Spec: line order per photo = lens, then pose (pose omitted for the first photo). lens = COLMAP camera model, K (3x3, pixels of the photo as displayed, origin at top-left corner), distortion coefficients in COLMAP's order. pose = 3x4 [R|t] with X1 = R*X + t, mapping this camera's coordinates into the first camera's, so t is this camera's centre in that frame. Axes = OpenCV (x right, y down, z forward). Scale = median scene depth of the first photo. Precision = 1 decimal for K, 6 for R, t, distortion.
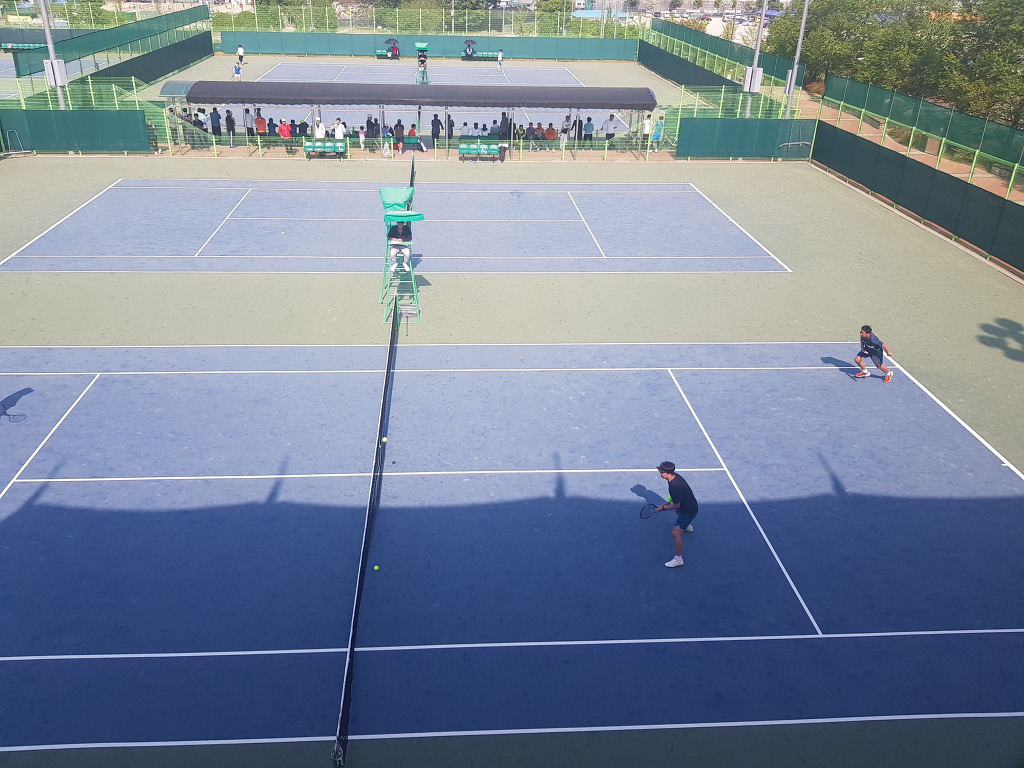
lens RADIAL K [[795.7, 0, 497.0], [0, 795.7, 371.0], [0, 0, 1]] dist [0.034324, -0.054579]
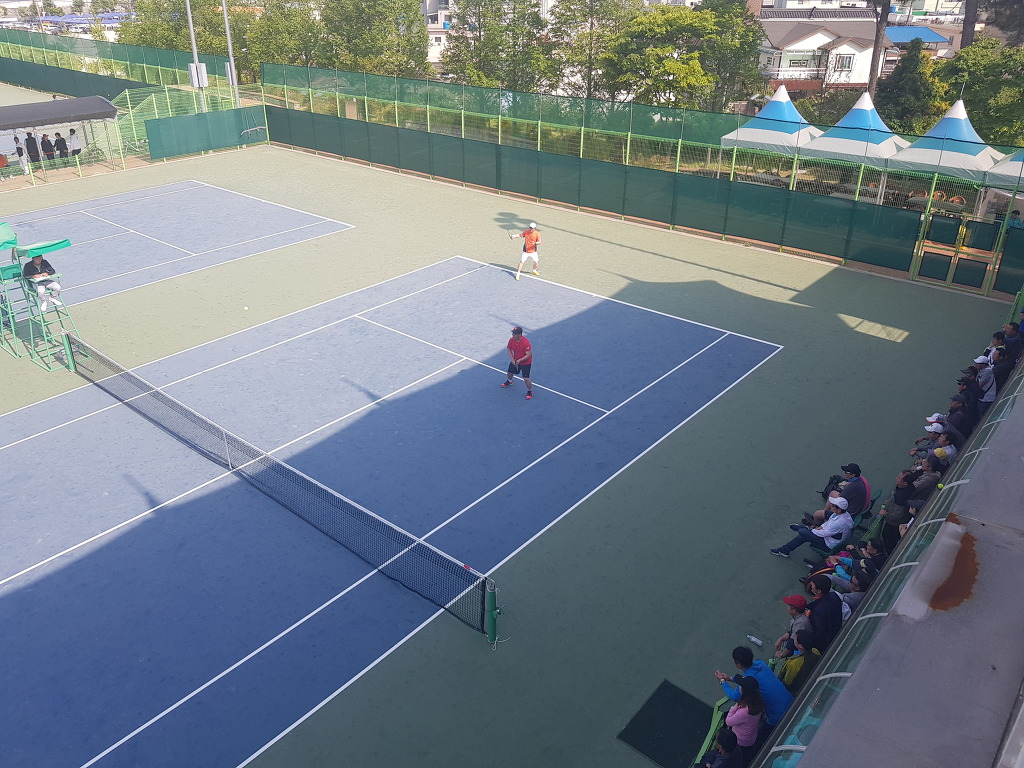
lens RADIAL K [[794.6, 0, 506.8], [0, 794.6, 368.5], [0, 0, 1]] dist [0.092128, -0.170698]
pose [[0.696179, -0.340229, 0.632123, -0.358014], [0.342765, 0.931238, 0.123724, 0.001449], [-0.630751, 0.130535, 0.764927, -0.016601]]
